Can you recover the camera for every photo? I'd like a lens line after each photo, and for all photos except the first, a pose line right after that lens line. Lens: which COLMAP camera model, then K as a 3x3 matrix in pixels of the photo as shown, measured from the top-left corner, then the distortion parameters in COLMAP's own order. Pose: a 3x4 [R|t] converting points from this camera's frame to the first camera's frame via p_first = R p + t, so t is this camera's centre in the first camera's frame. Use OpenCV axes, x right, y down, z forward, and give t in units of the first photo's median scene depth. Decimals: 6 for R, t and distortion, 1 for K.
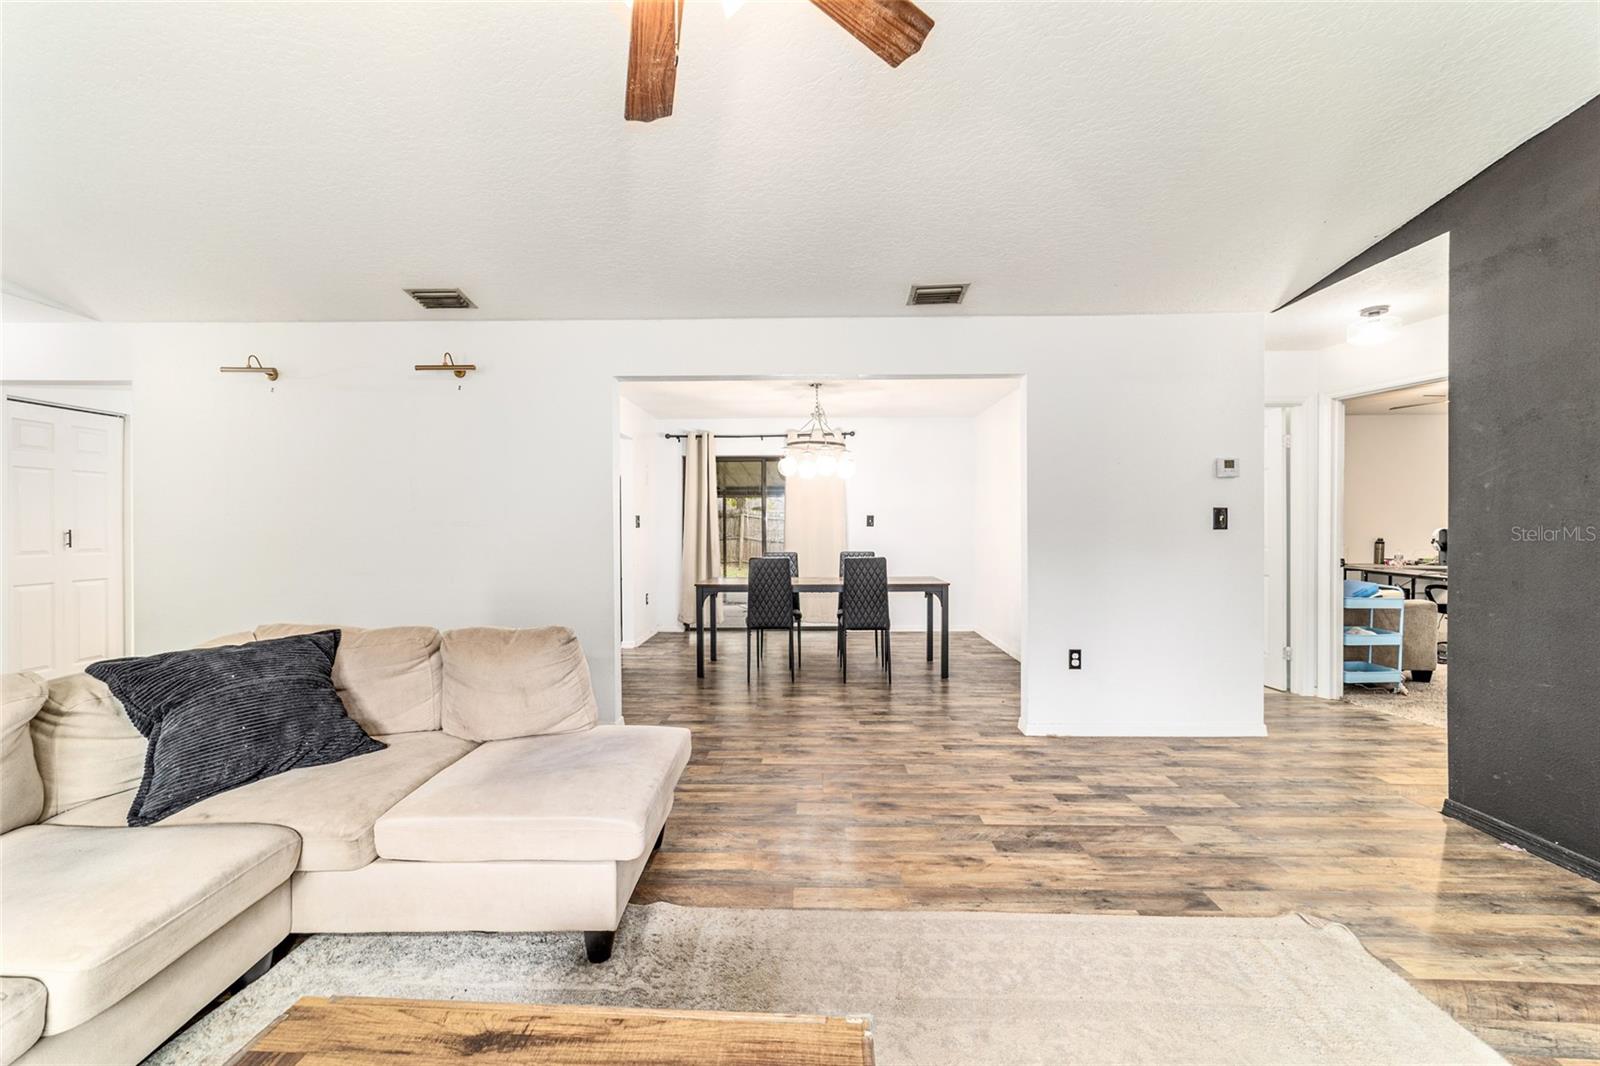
lens RADIAL K [[613.0, 0, 799.4], [0, 613.0, 528.2], [0, 0, 1]] dist [-0.018973, 0.009101]
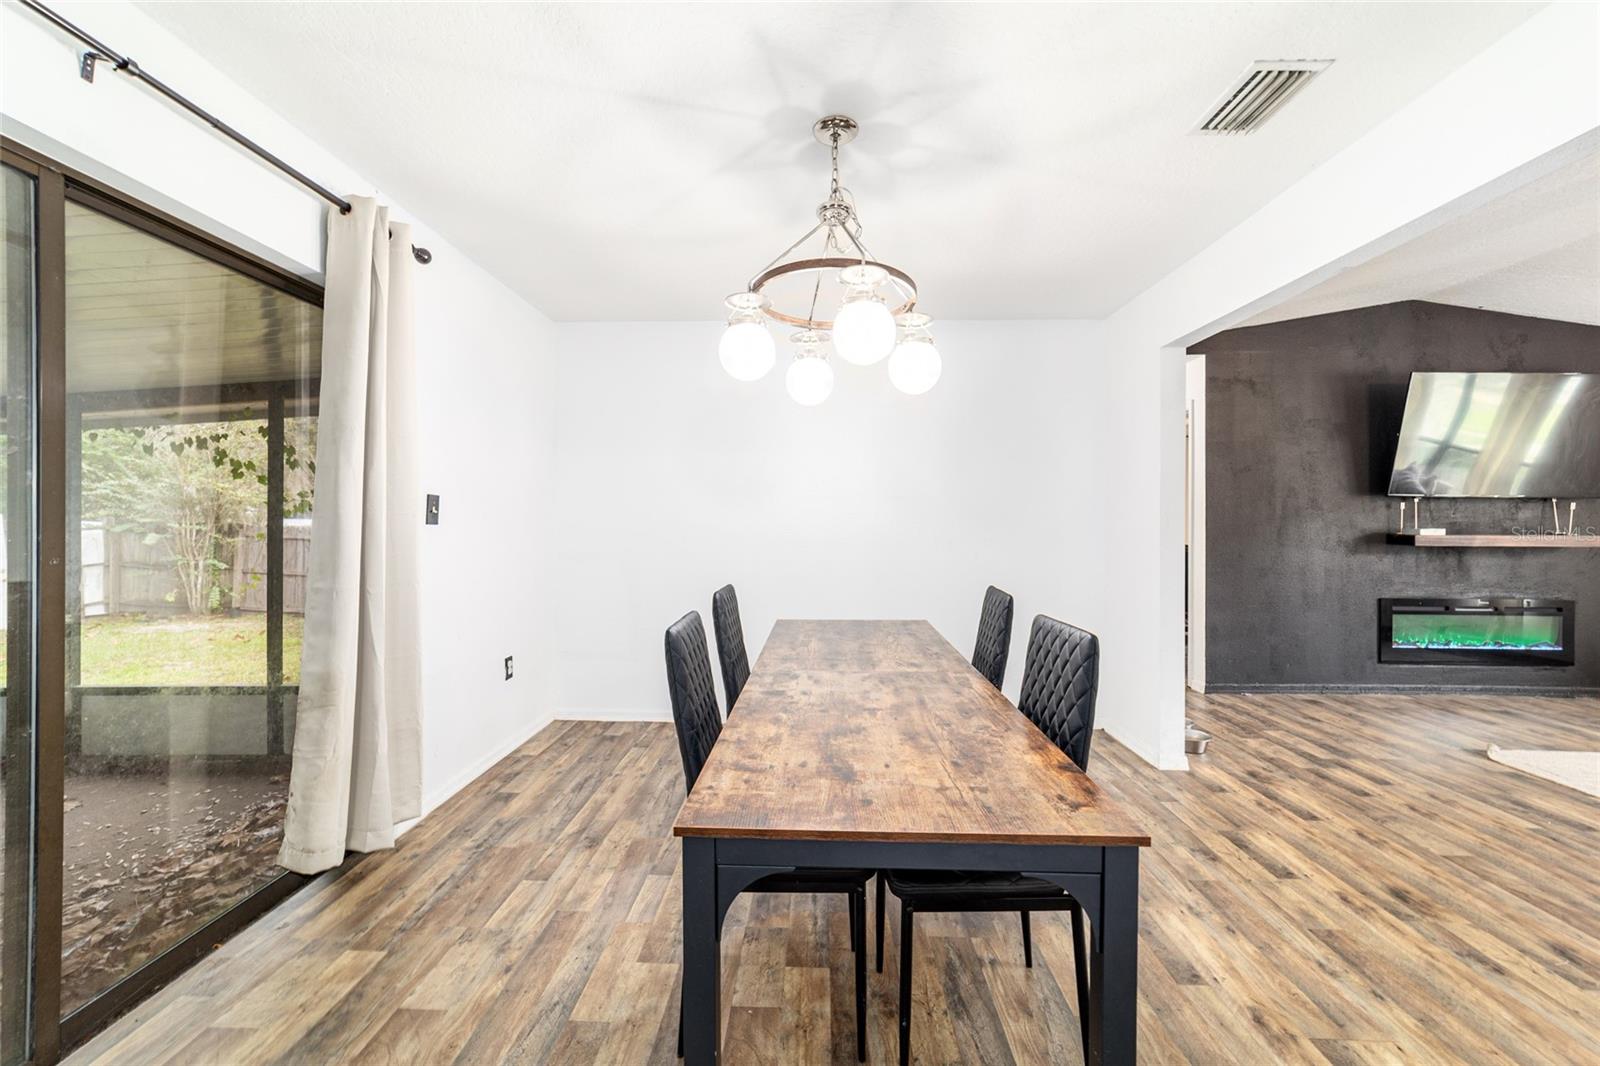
lens RADIAL K [[624.1, 0, 798.2], [0, 624.1, 521.0], [0, 0, 1]] dist [-0.013156, 0.008513]
pose [[0.008274, 0.008101, 0.999933, -0.523098], [0.002228, 0.999965, -0.008120, -0.003872], [-0.999963, 0.002295, 0.008256, 1.594561]]
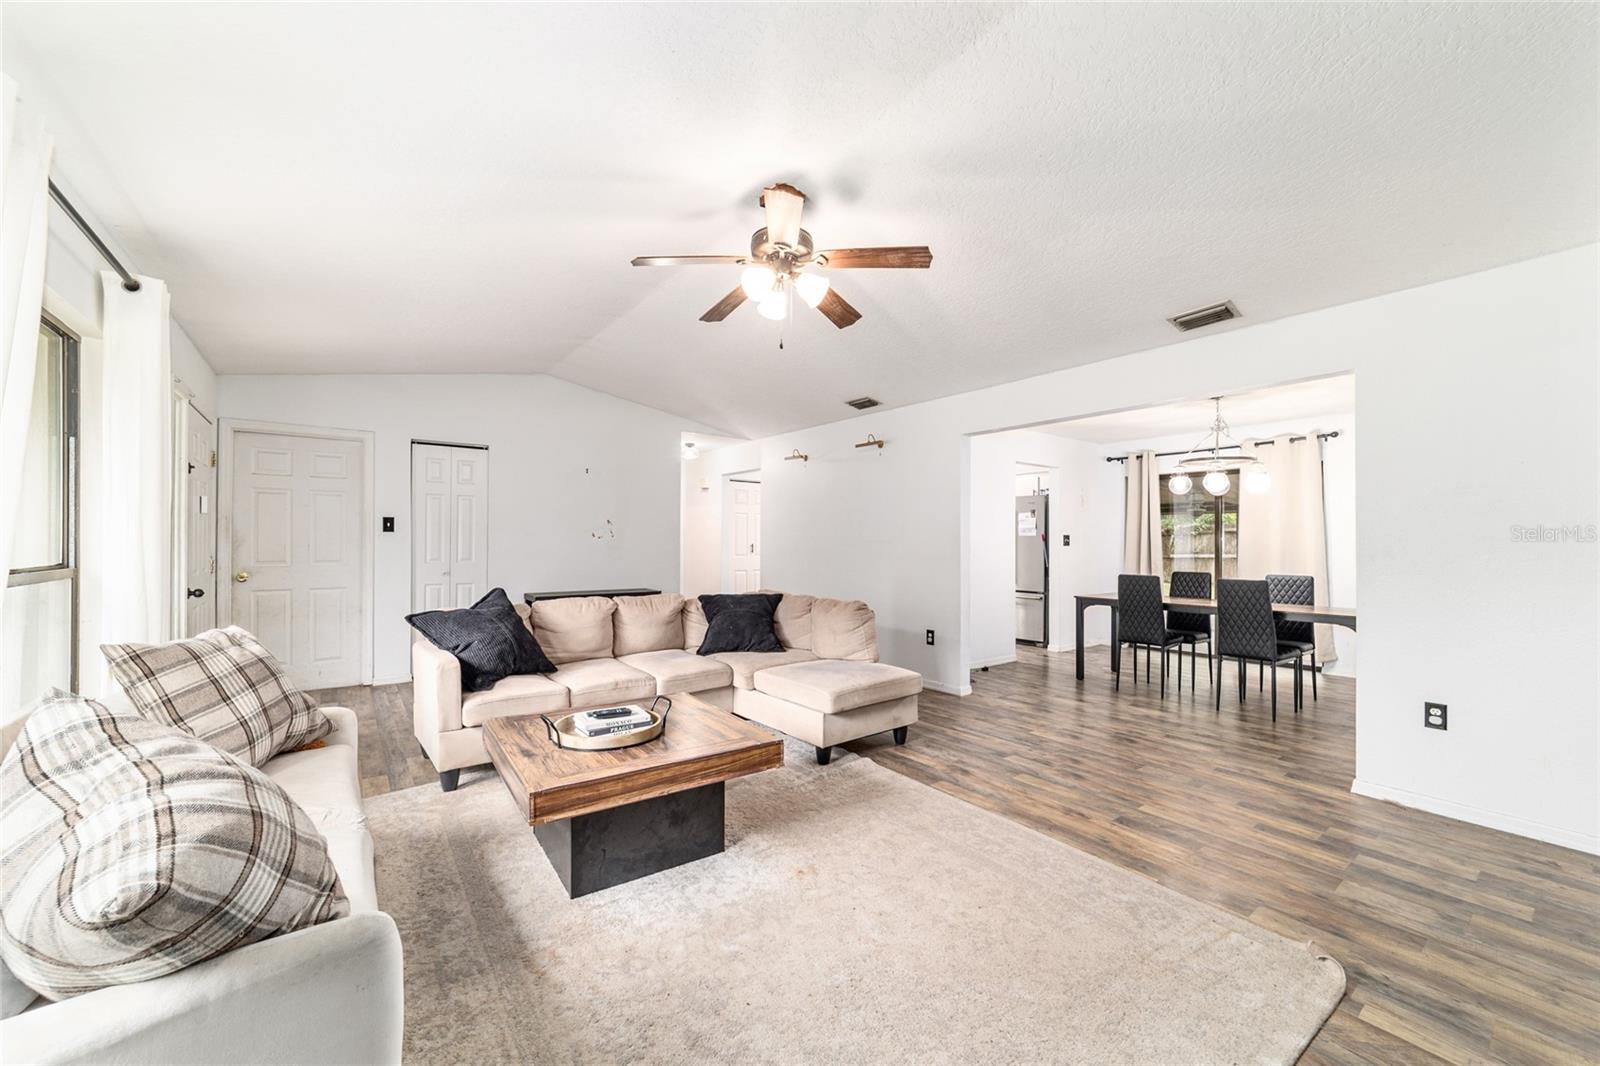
lens RADIAL K [[616.8, 0, 798.7], [0, 616.8, 540.2], [0, 0, 1]] dist [-0.019608, 0.010307]
pose [[0.616782, 0.001679, -0.787132, 0.587822], [-0.010429, 0.999927, -0.006038, 0.000828], [0.787065, 0.011933, 0.616755, -0.143842]]
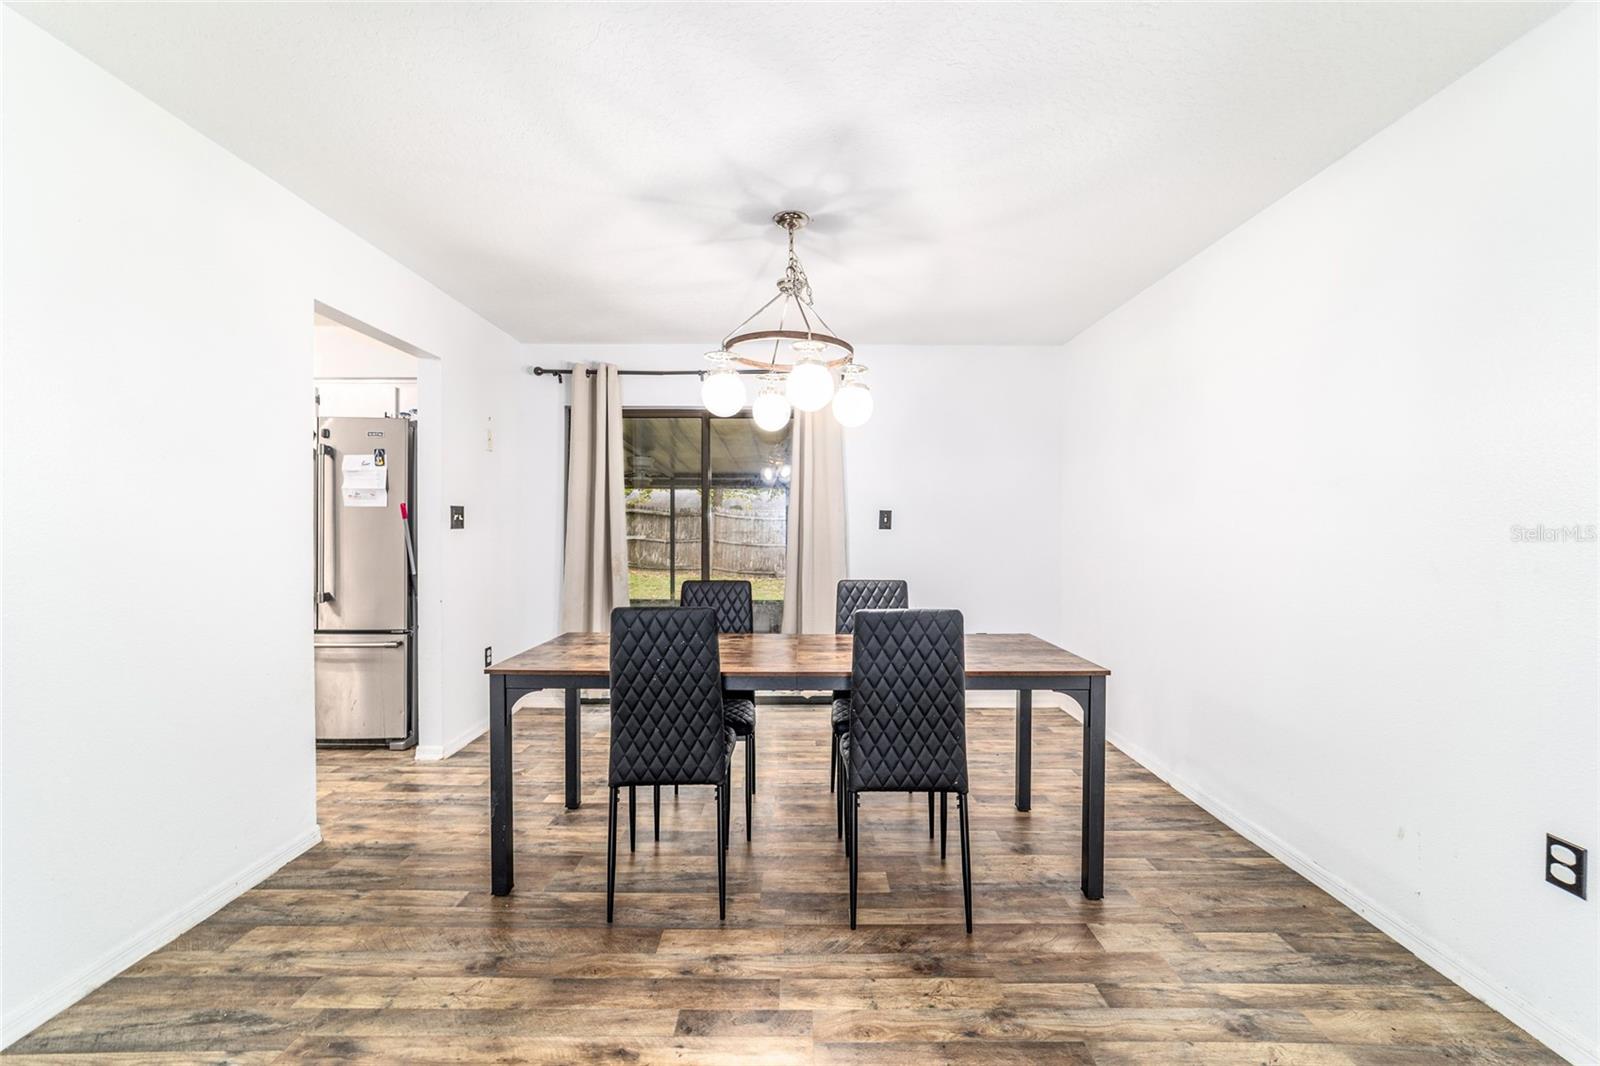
lens RADIAL K [[613.0, 0, 799.4], [0, 613.0, 528.2], [0, 0, 1]] dist [-0.018973, 0.009101]
pose [[0.999687, 0.006185, 0.024255, 0.039554], [-0.006142, 0.999979, -0.001845, -0.004334], [-0.024266, 0.001696, 0.999704, 0.850183]]
